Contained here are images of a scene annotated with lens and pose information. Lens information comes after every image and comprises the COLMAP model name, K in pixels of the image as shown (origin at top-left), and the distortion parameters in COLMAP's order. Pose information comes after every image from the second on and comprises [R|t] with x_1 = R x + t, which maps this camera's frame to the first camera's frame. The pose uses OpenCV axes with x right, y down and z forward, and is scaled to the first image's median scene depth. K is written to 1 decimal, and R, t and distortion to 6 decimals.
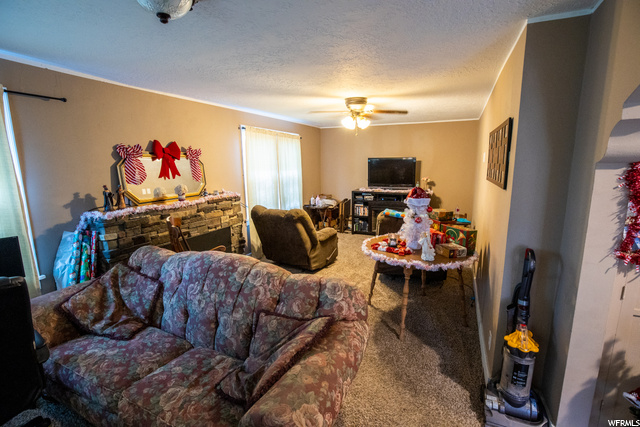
lens RADIAL K [[295.3, 0, 320.3], [0, 295.3, 214.5], [0, 0, 1]] dist [-0.028994, 0.000724]
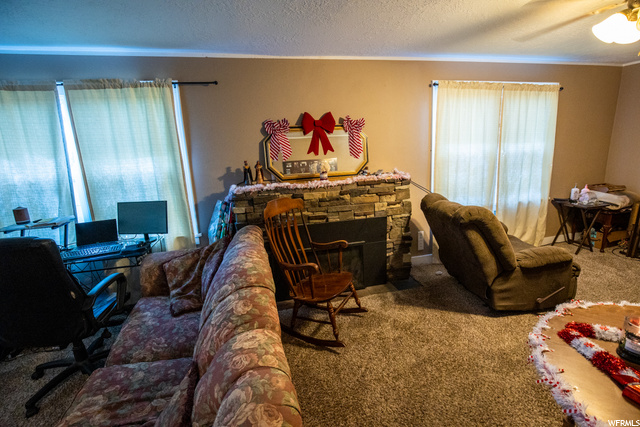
lens RADIAL K [[295.3, 0, 318.1], [0, 295.3, 213.7], [0, 0, 1]] dist [-0.028994, 0.000724]
pose [[0.617563, 0.160569, -0.769957, 0.205572], [-0.096143, 0.987009, 0.128720, -0.055818], [0.780623, -0.005467, 0.624978, 0.403869]]
